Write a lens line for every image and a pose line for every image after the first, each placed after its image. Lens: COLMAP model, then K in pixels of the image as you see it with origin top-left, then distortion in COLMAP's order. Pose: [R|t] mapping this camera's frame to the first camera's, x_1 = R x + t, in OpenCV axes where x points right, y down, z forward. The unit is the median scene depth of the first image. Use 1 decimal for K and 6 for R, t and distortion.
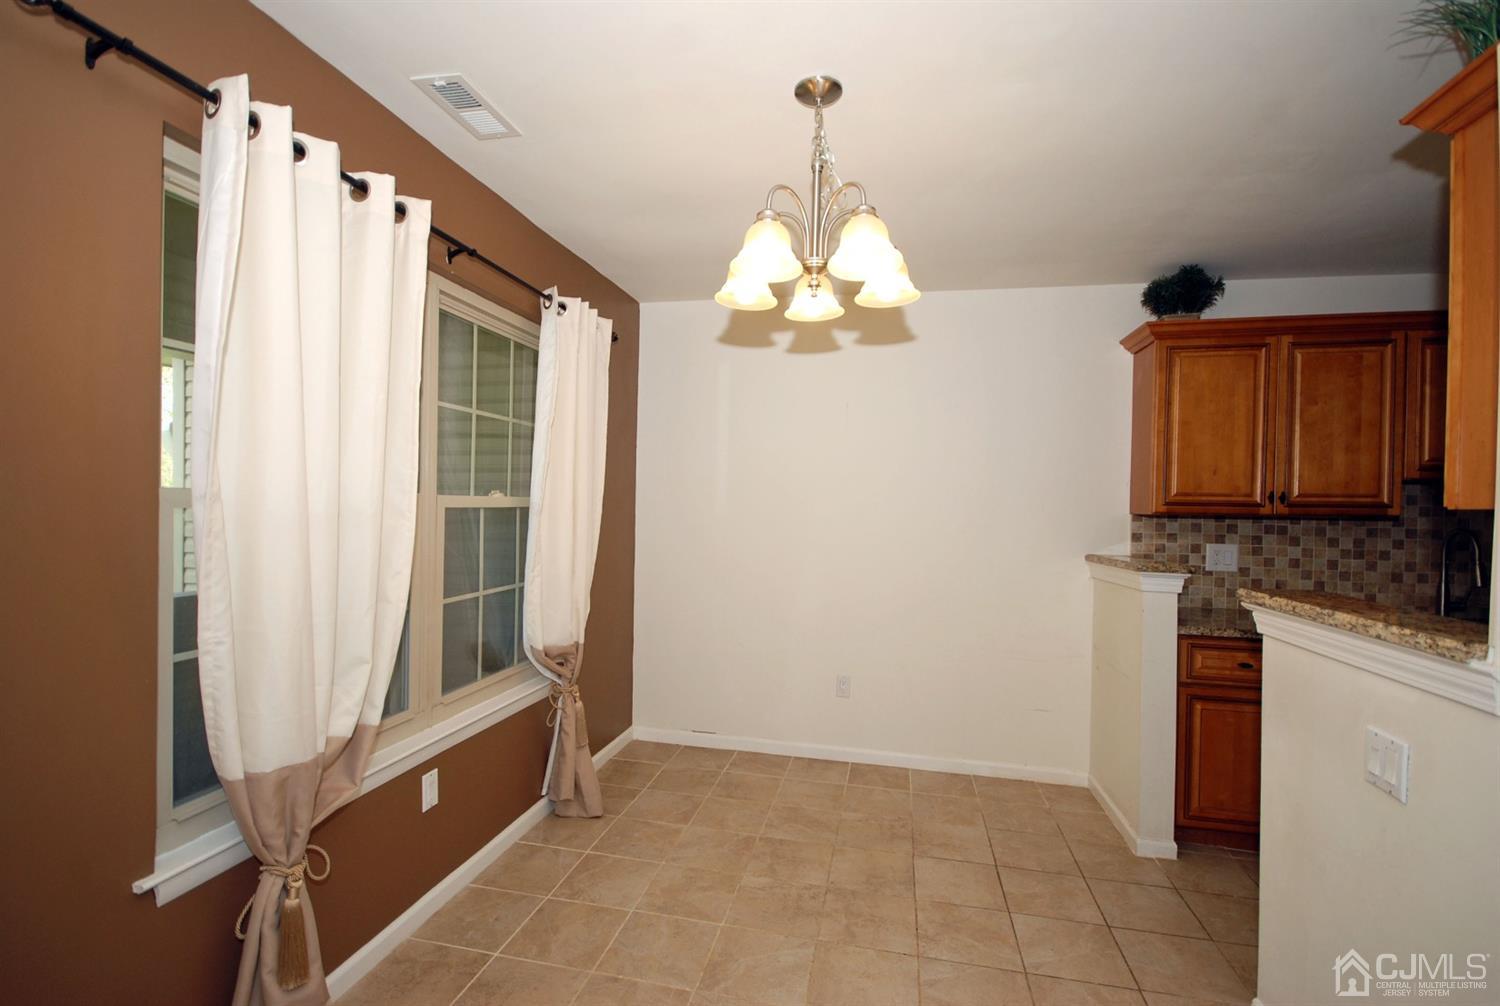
lens RADIAL K [[684.4, 0, 745.4], [0, 684.4, 515.8], [0, 0, 1]] dist [-0.000393, -0.000338]
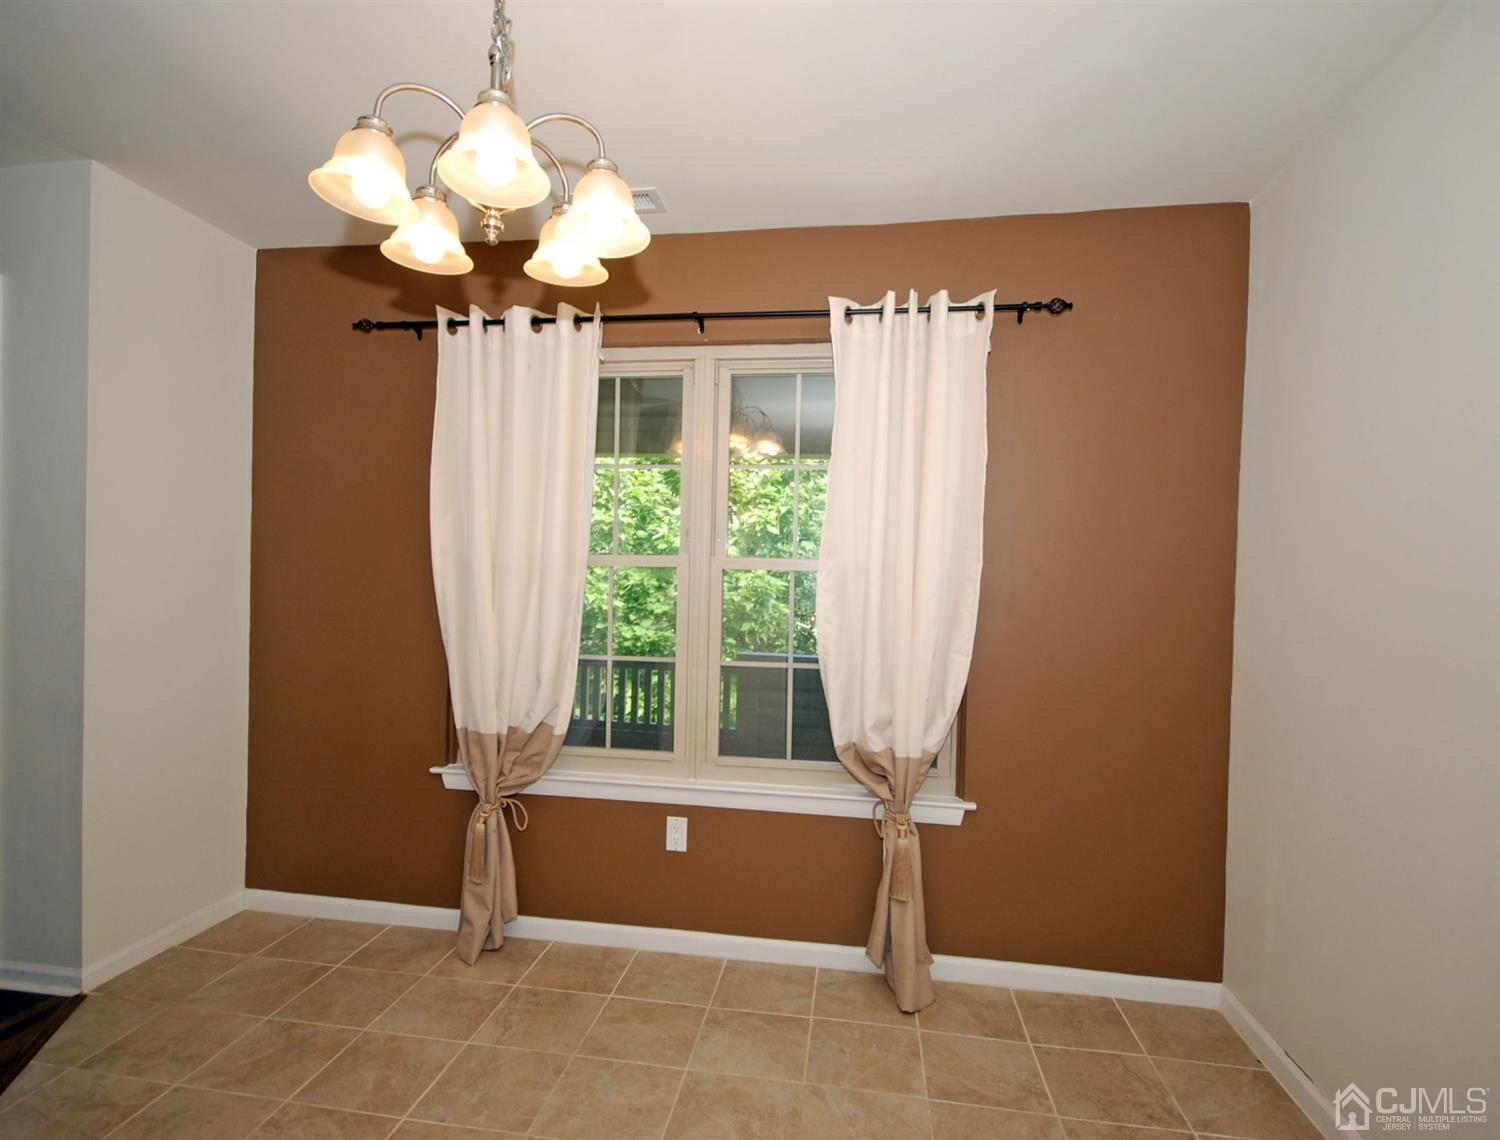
lens RADIAL K [[783.5, 0, 732.2], [0, 783.5, 597.6], [0, 0, 1]] dist [0.000801, 0.000180]
pose [[0.060711, 0.000365, -0.998155, 0.548509], [-0.038980, 0.999238, -0.002006, 0.023641], [0.997394, 0.039030, 0.060679, 0.722151]]
